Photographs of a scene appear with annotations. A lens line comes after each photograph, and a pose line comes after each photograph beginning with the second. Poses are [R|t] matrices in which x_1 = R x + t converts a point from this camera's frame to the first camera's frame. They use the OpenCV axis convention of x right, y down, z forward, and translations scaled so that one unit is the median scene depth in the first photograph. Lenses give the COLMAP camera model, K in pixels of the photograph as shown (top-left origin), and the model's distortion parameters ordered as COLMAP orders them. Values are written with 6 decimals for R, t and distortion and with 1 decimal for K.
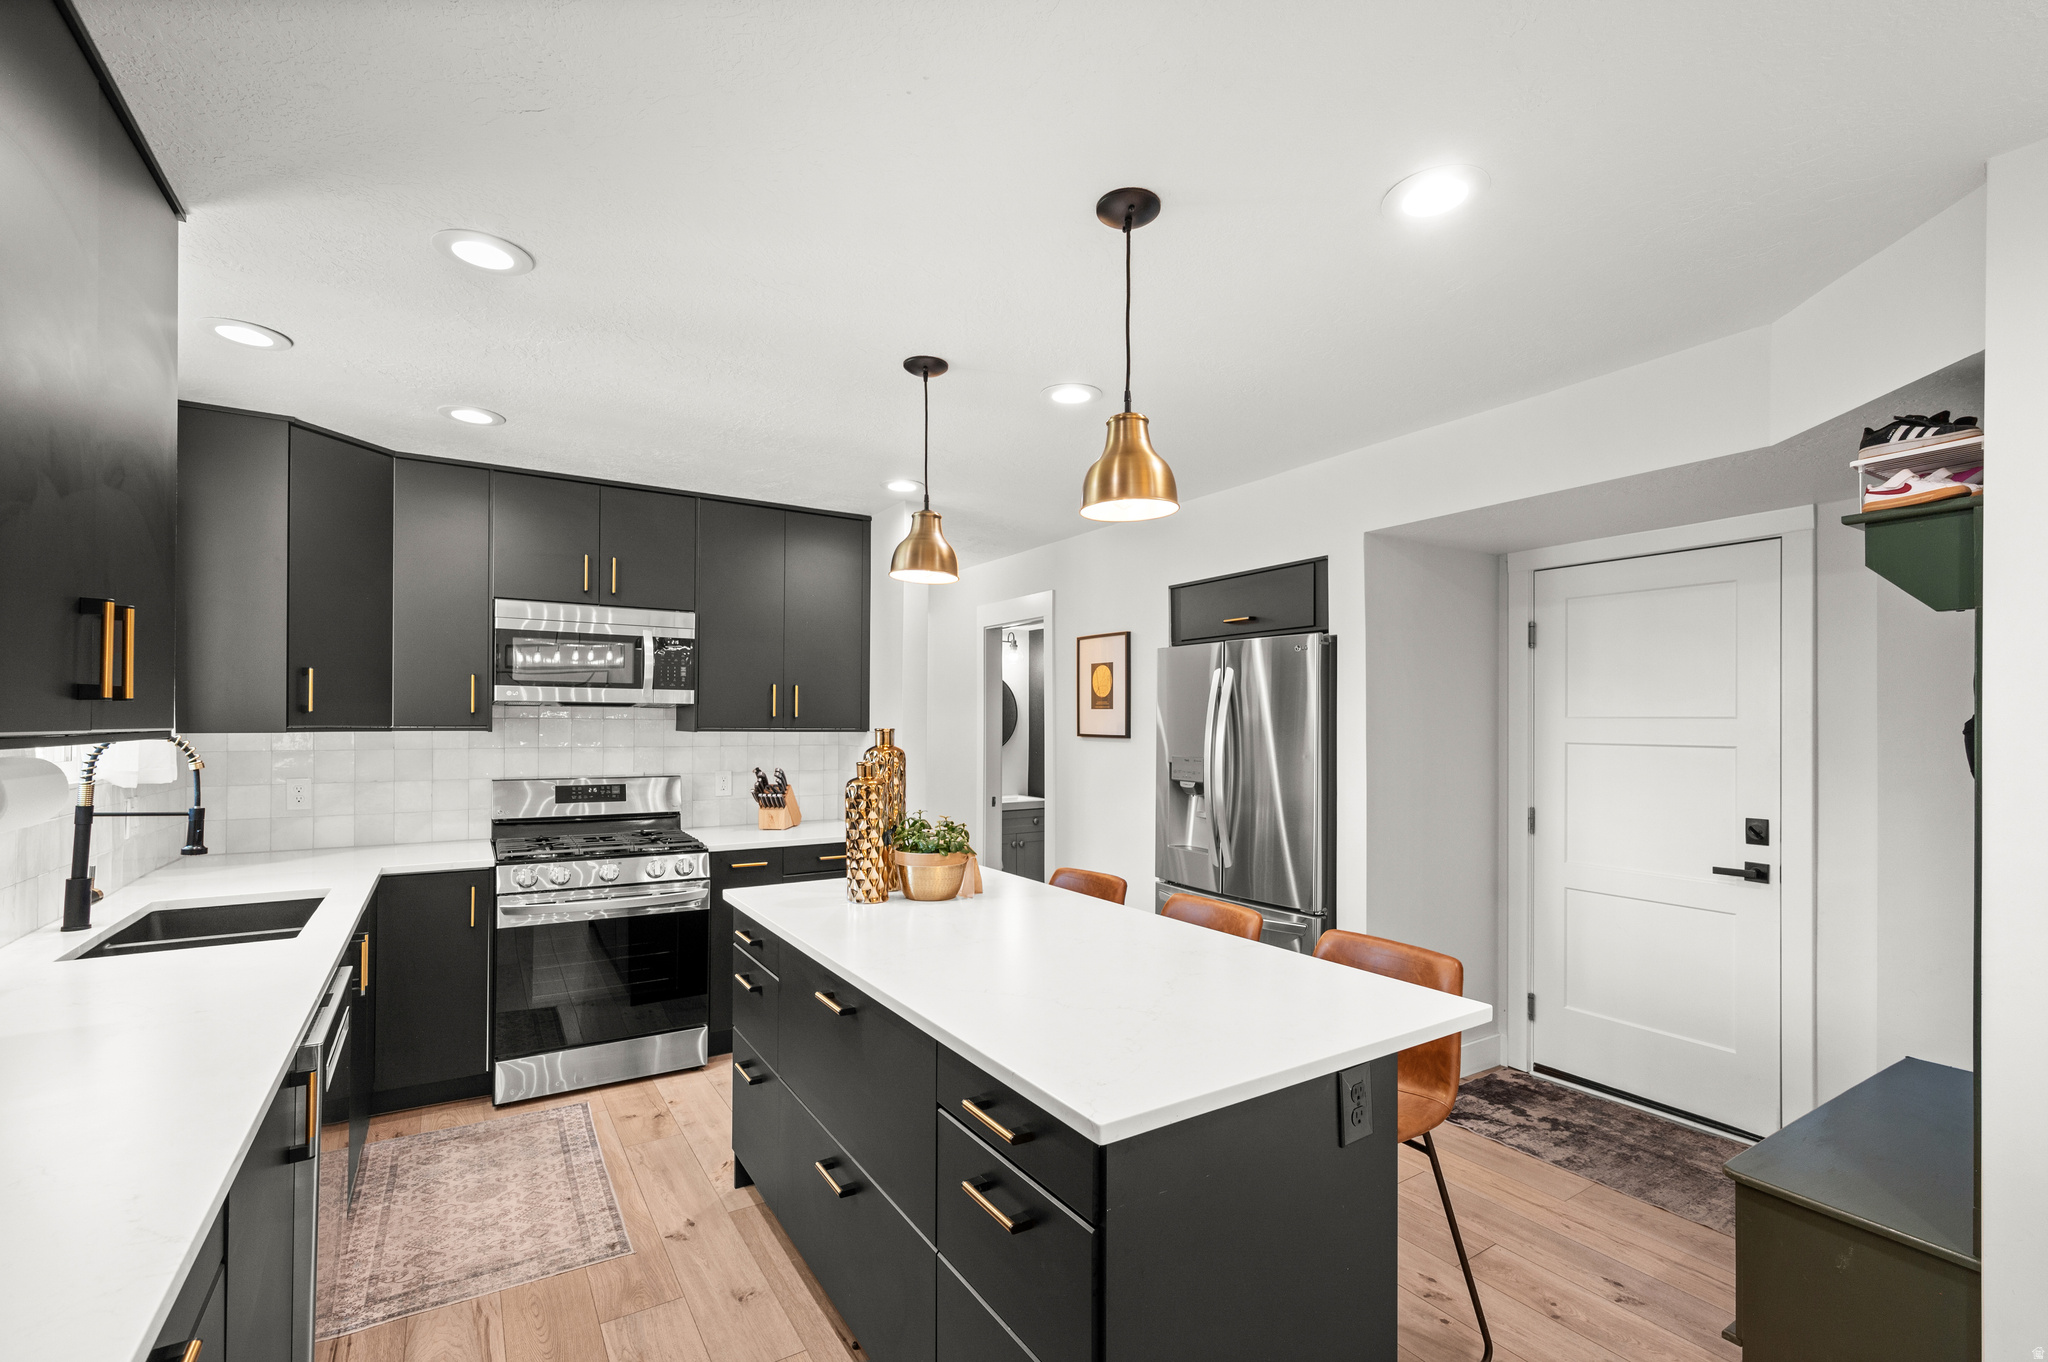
lens RADIAL K [[856.5, 0, 1010.4], [0, 856.5, 718.9], [0, 0, 1]] dist [-0.000748, -0.000979]
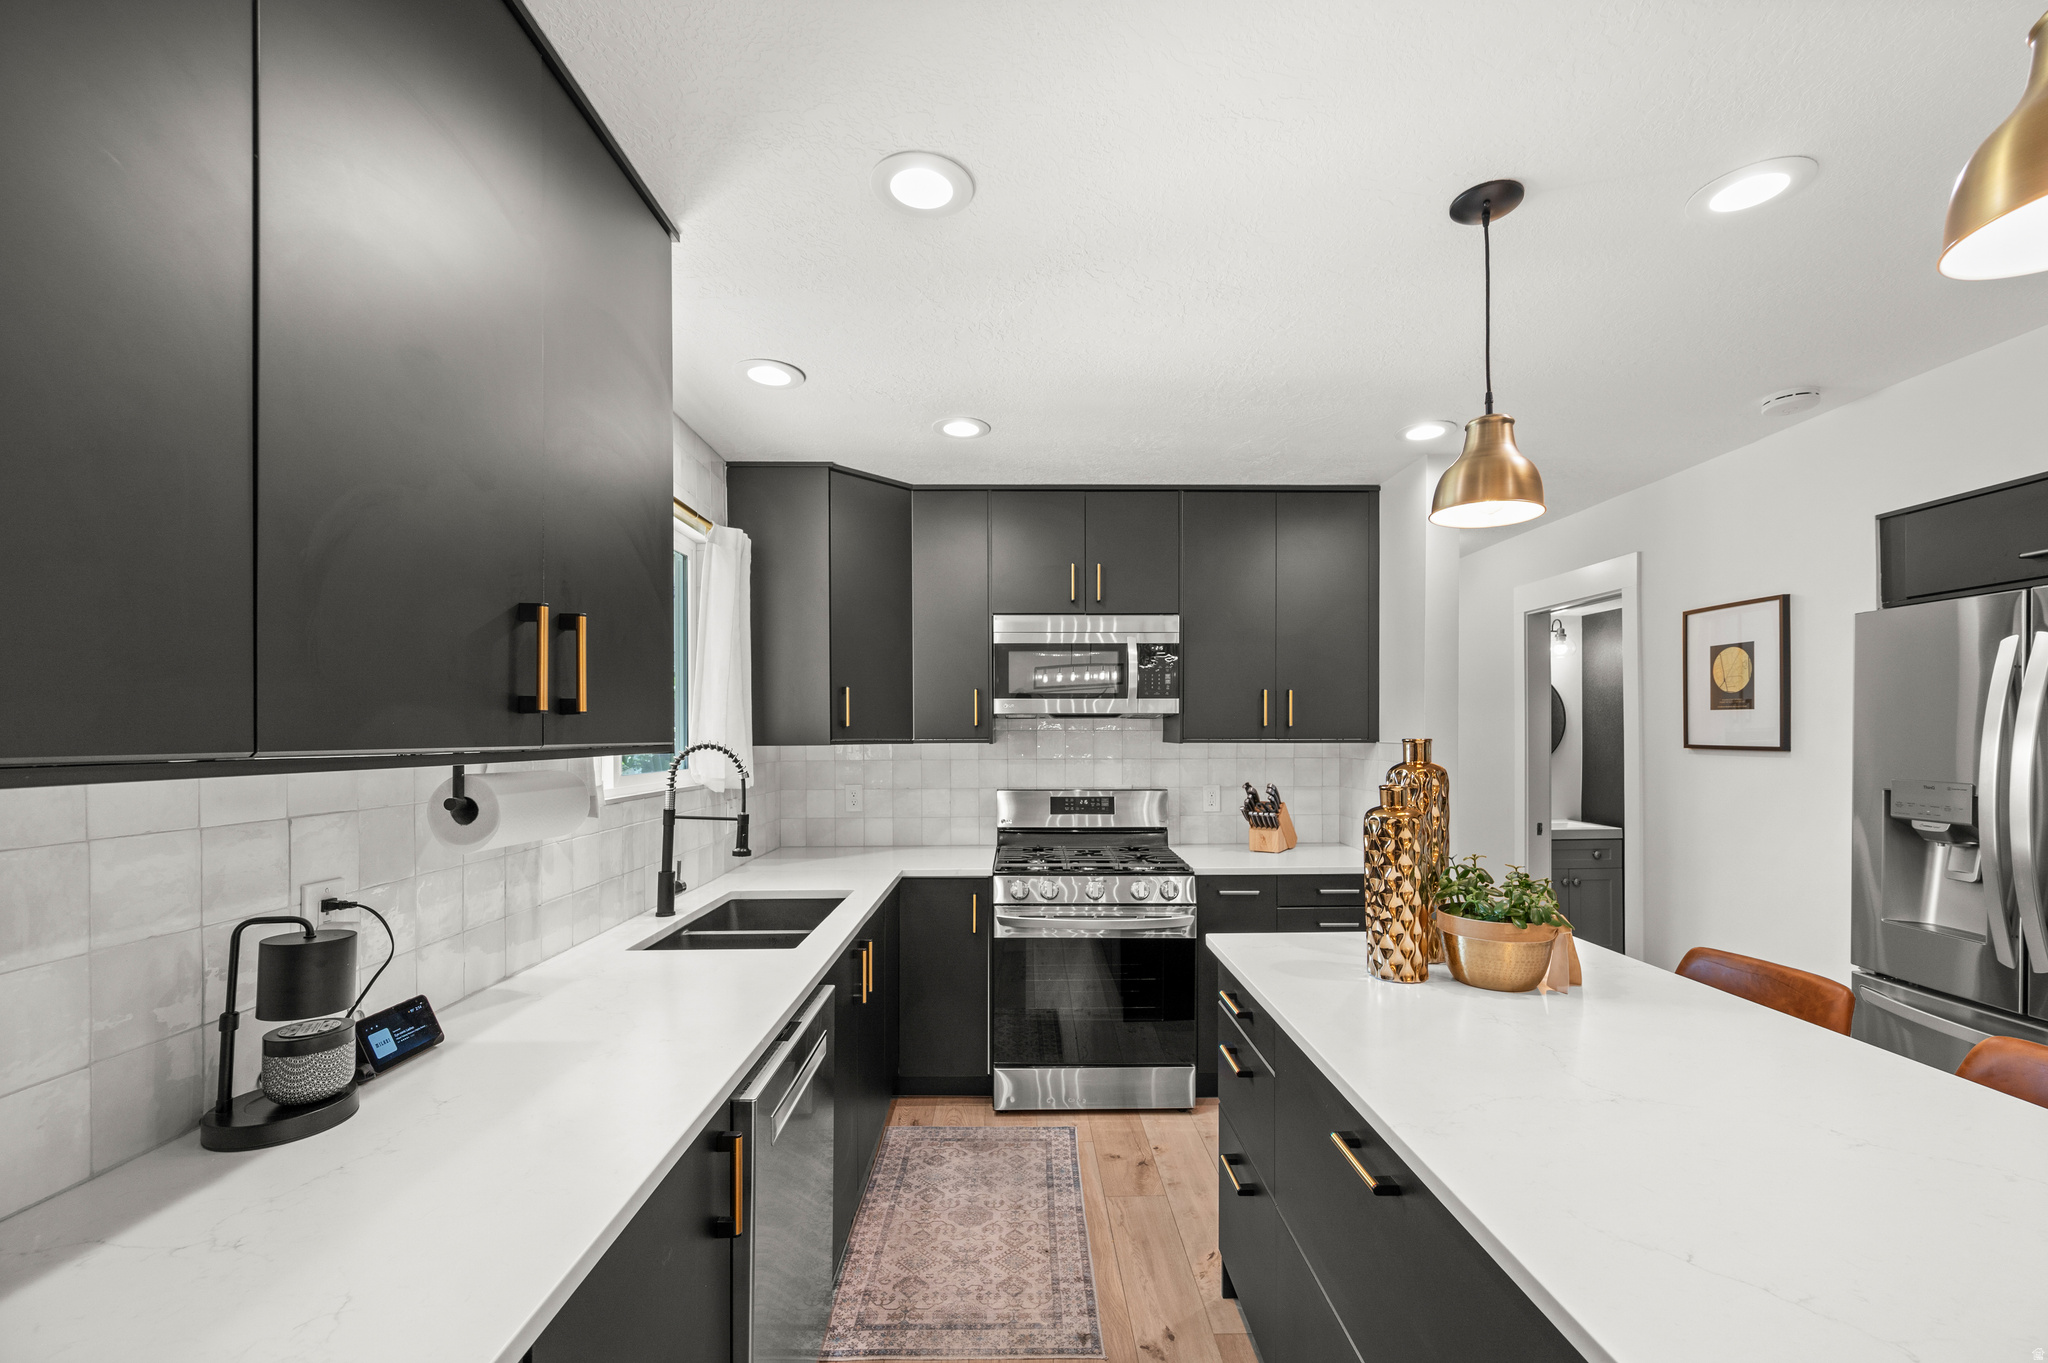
lens RADIAL K [[823.8, 0, 1038.1], [0, 823.8, 738.2], [0, 0, 1]] dist [-0.002097, 0.000291]
pose [[0.858164, -0.005138, -0.513349, -0.057639], [0.010198, 0.999923, 0.007040, 0.002171], [0.513274, -0.011277, 0.858151, 0.209748]]
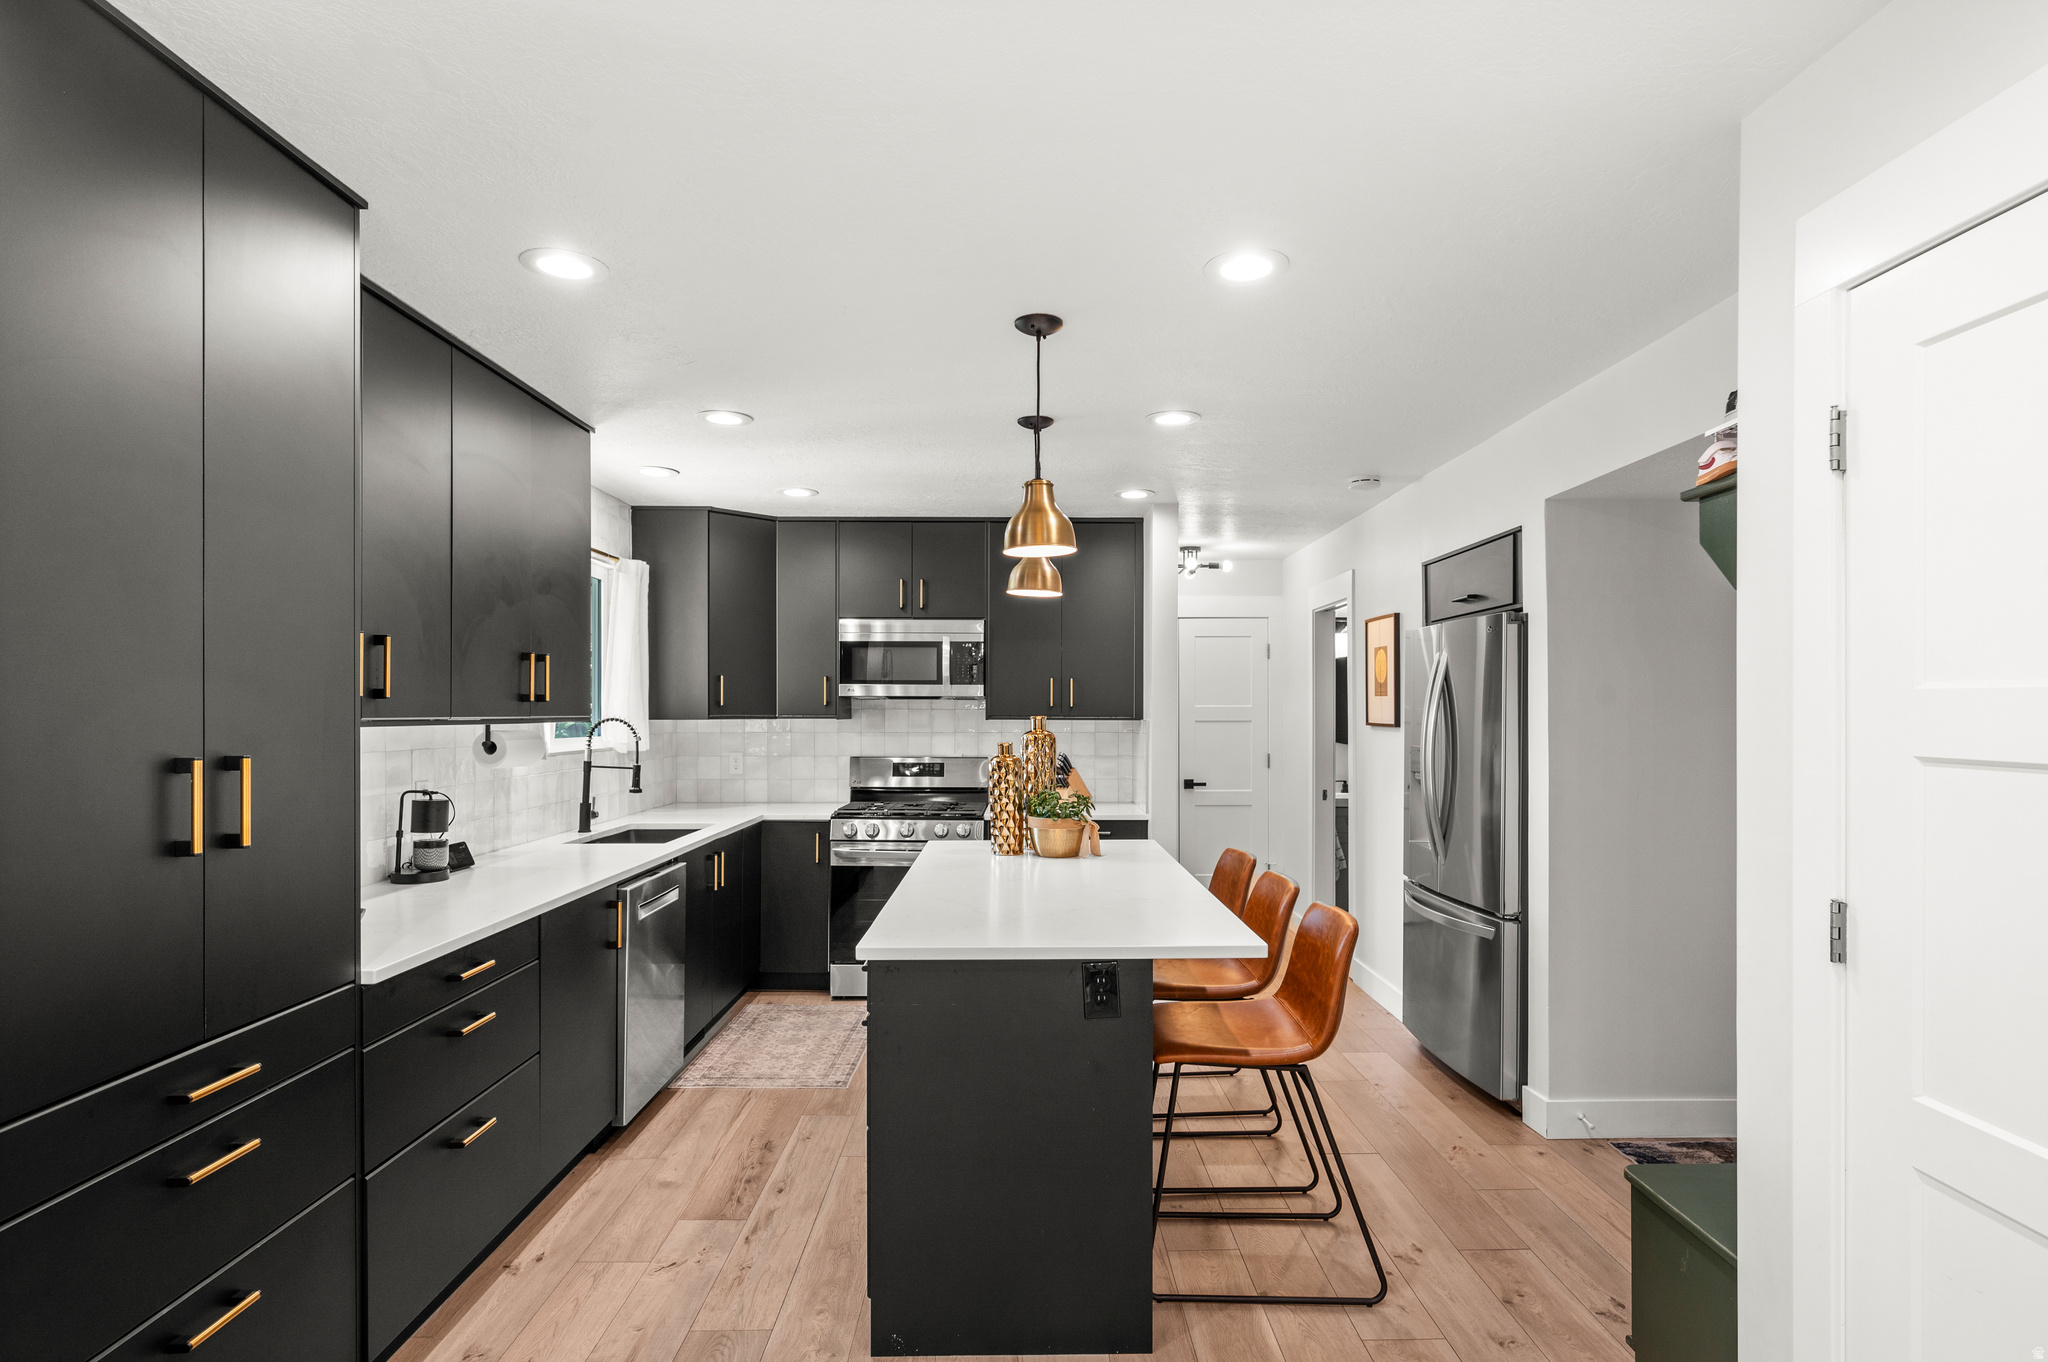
lens RADIAL K [[1012.2, 0, 1023.0], [0, 1012.2, 713.8], [0, 0, 1]] dist [-0.003969, -0.000352]
pose [[0.851840, -0.003381, -0.523791, 0.526860], [0.005964, 0.999977, 0.003244, 0.003478], [0.523768, -0.005887, 0.851841, -0.204361]]
